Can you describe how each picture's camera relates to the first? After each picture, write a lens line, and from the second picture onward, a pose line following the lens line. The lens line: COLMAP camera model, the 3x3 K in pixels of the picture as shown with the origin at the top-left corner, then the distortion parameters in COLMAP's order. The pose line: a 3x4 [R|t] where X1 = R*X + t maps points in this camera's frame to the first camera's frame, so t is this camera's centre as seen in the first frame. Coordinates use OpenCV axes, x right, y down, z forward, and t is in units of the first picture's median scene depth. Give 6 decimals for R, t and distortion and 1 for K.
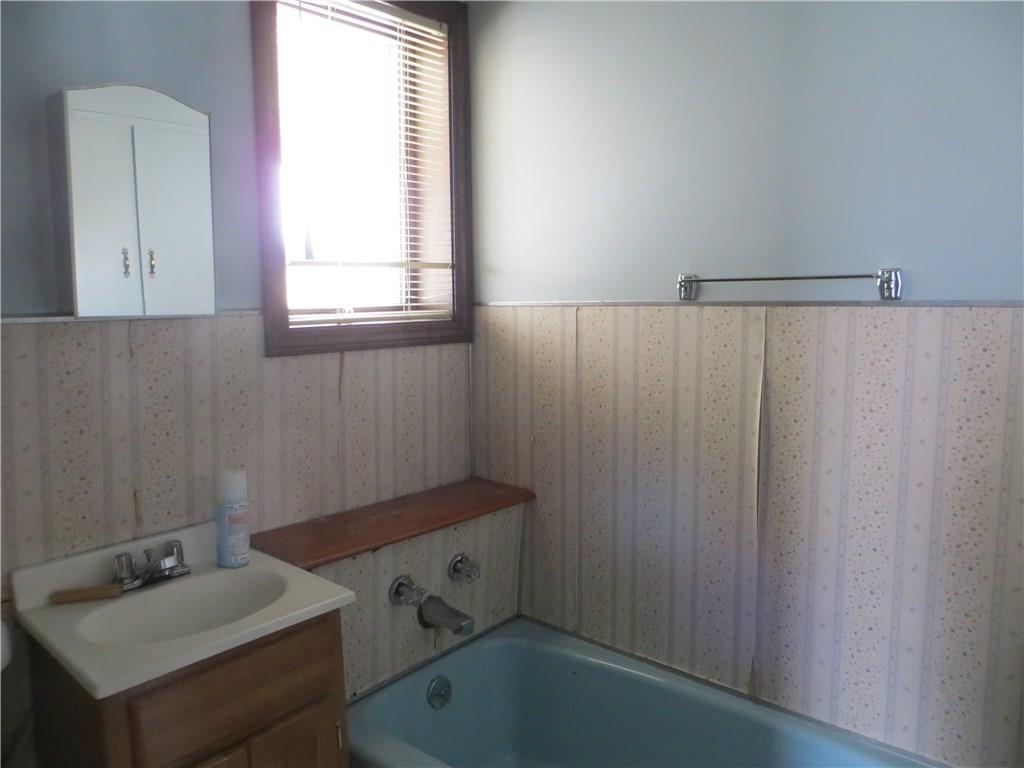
lens RADIAL K [[754.4, 0, 512.0], [0, 754.4, 384.0], [0, 0, 1]] dist [-0.005242, -0.039724]
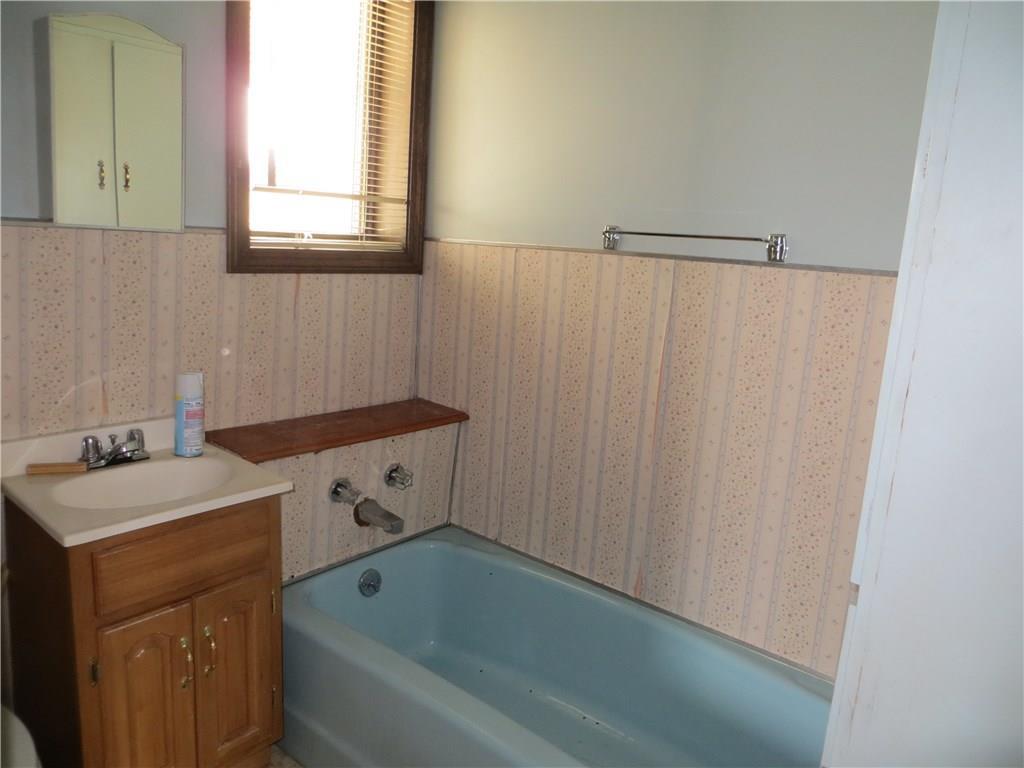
lens RADIAL K [[754.1, 0, 512.0], [0, 754.1, 384.0], [0, 0, 1]] dist [-0.024494, -0.005890]
pose [[0.996985, 0.068895, 0.035700, 0.058840], [-0.071444, 0.994555, 0.075872, 0.012225], [-0.030278, -0.078193, 0.996478, -0.115256]]
